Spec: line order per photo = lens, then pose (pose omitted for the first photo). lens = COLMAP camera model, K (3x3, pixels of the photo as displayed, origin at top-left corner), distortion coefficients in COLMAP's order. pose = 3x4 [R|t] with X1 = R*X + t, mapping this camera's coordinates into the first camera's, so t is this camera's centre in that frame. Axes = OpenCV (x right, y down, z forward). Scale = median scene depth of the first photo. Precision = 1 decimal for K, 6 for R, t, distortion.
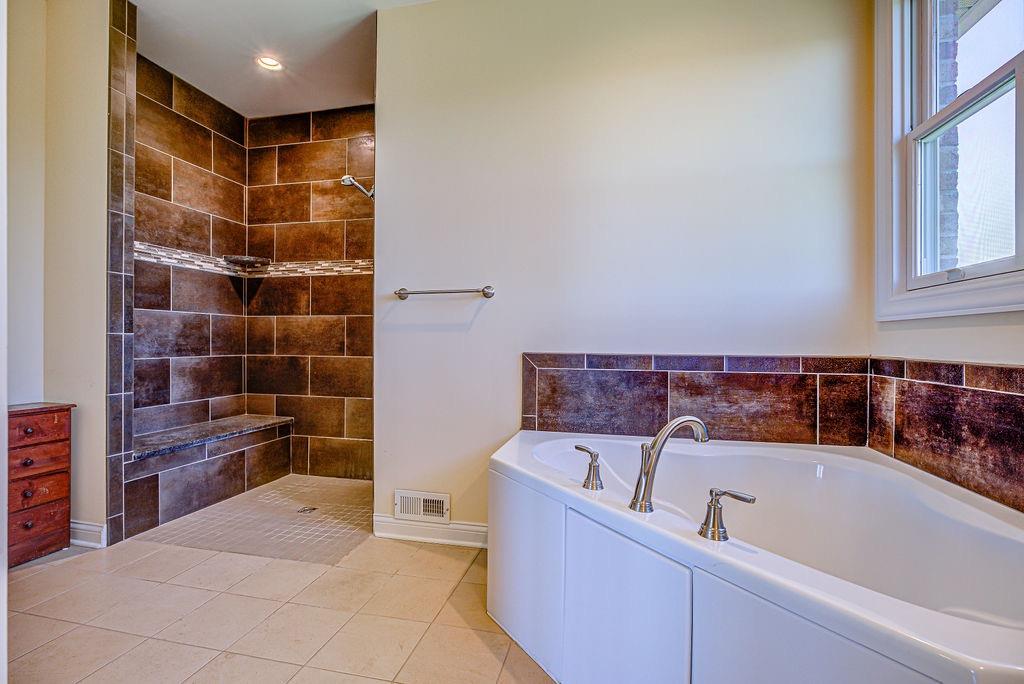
lens RADIAL K [[469.9, 0, 512.0], [0, 469.9, 342.0], [0, 0, 1]] dist [-0.004023, 0.000540]
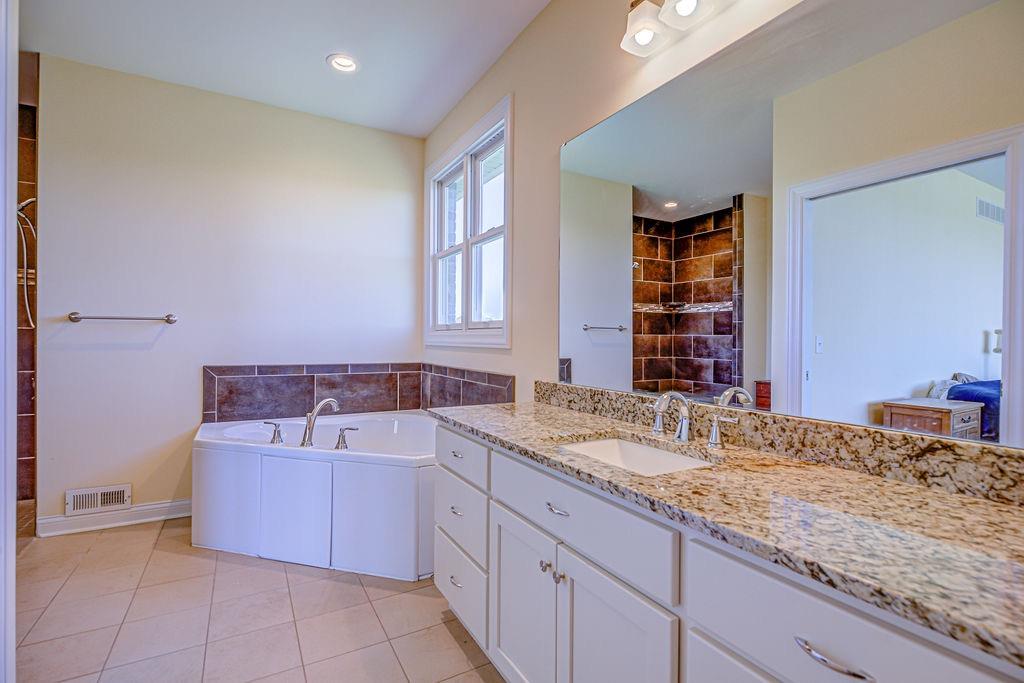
lens RADIAL K [[469.9, 0, 512.0], [0, 469.9, 341.5], [0, 0, 1]] dist [-0.004023, 0.000540]
pose [[0.734866, -0.000853, 0.678212, -0.249706], [-0.004408, 0.999972, 0.006033, -0.061136], [-0.678198, -0.007423, 0.734841, -0.606418]]
